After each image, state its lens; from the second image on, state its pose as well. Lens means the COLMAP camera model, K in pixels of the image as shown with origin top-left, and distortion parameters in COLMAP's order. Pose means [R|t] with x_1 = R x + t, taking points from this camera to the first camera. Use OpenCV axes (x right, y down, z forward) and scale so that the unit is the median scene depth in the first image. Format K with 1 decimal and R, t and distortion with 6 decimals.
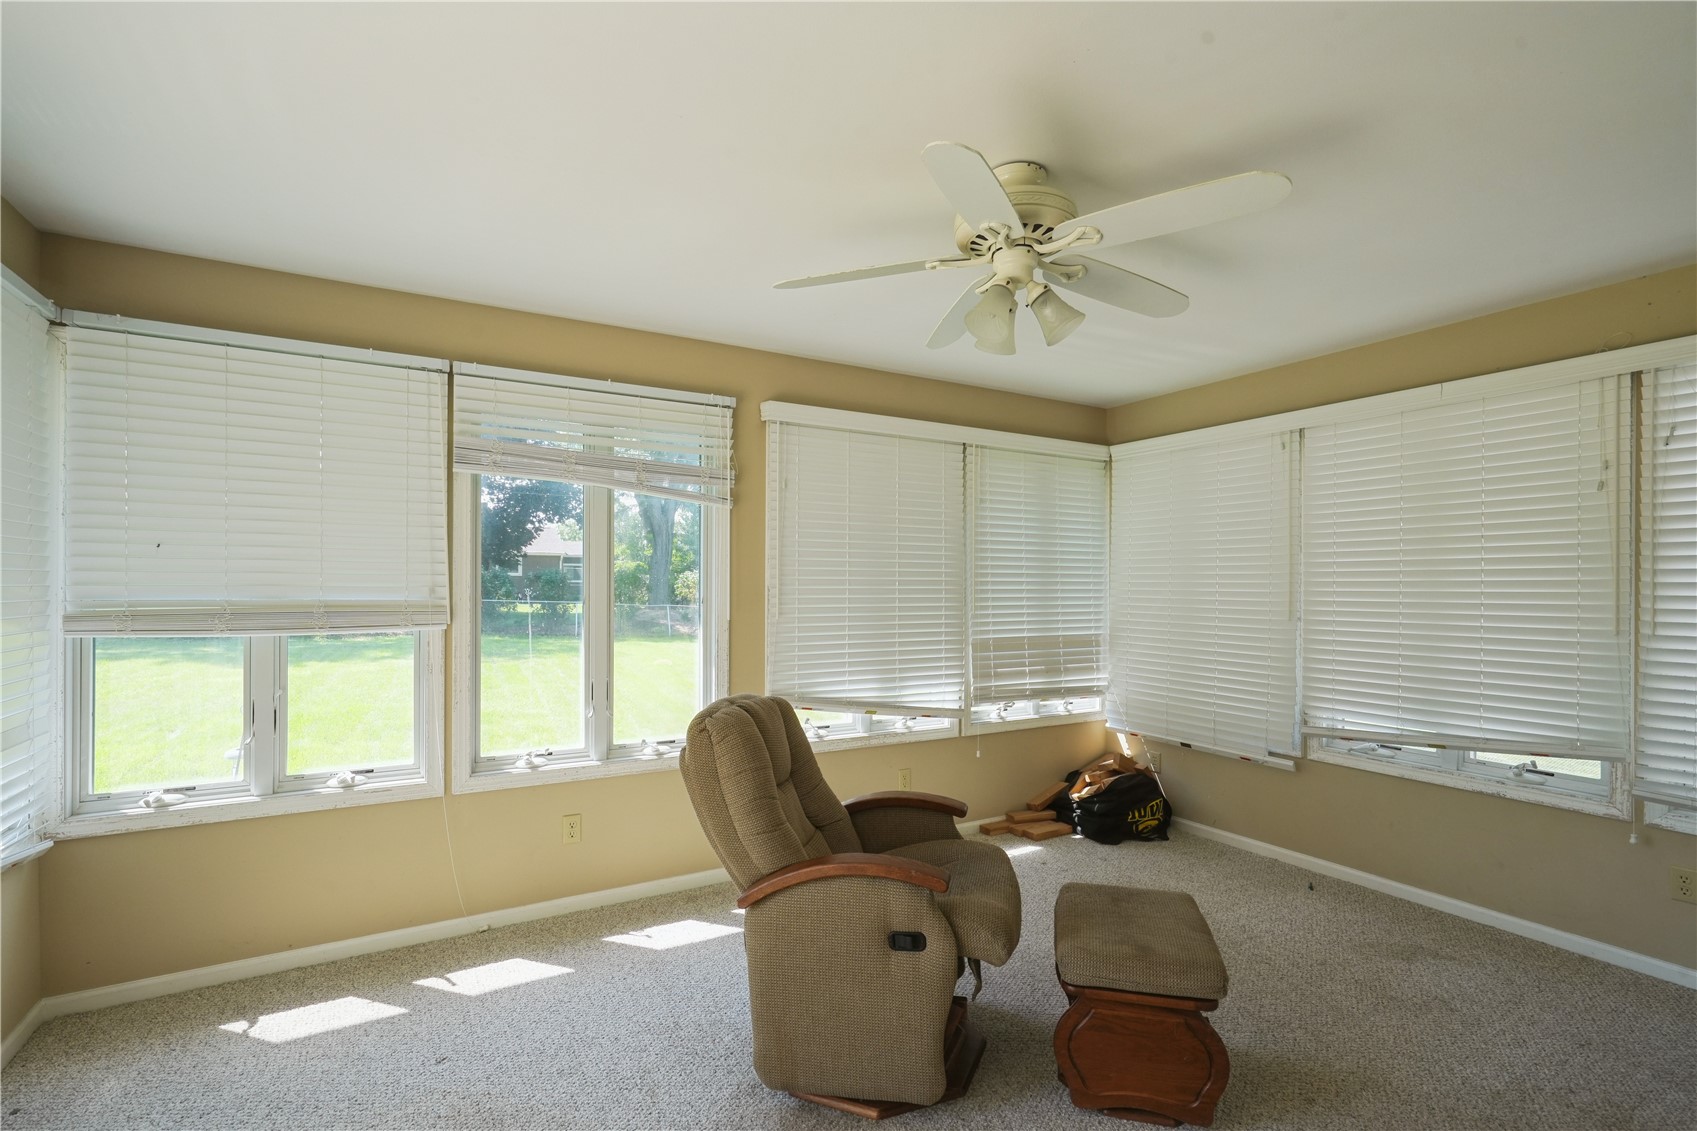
lens RADIAL K [[763.4, 0, 845.4], [0, 763.4, 577.1], [0, 0, 1]] dist [0.000462, 0.000182]
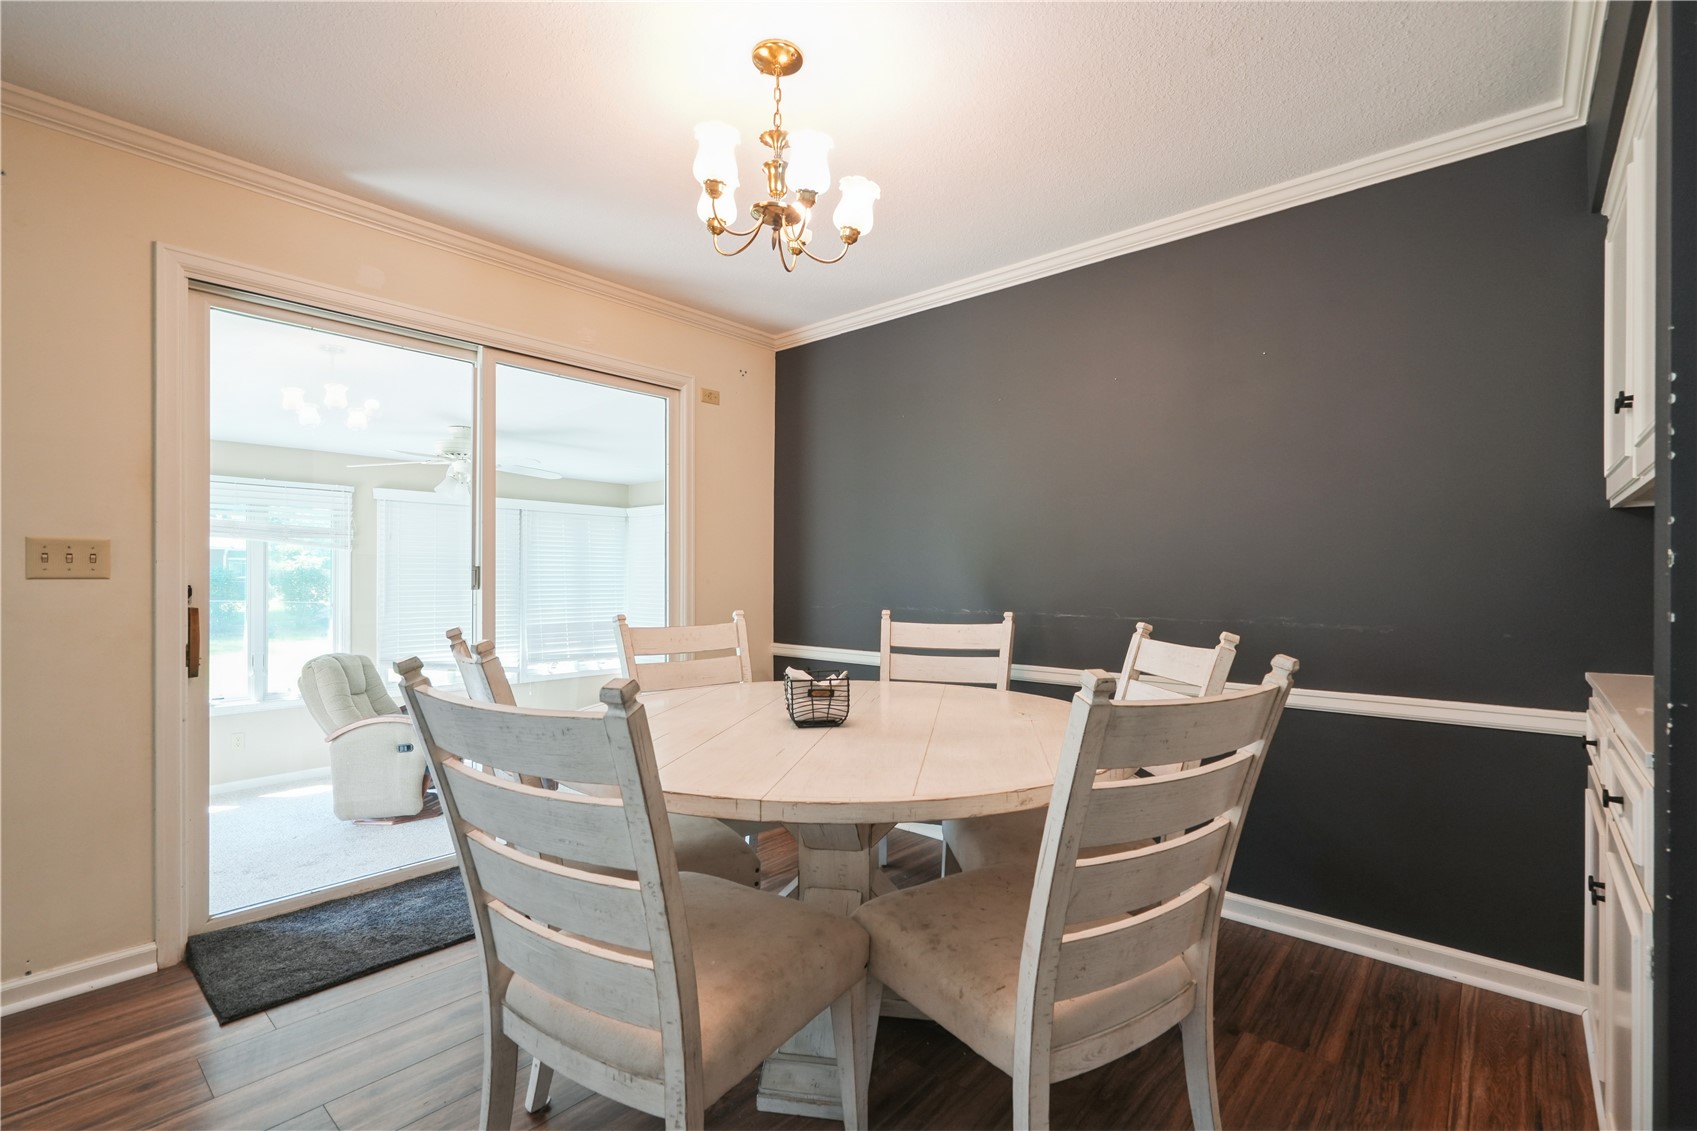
lens RADIAL K [[763.4, 0, 852.3], [0, 763.4, 568.0], [0, 0, 1]] dist [0.000462, 0.000182]
pose [[0.944634, 0.006522, 0.328061, 0.336433], [-0.007116, 0.999974, 0.000609, -0.058303], [-0.328049, -0.002910, 0.944656, -0.947653]]
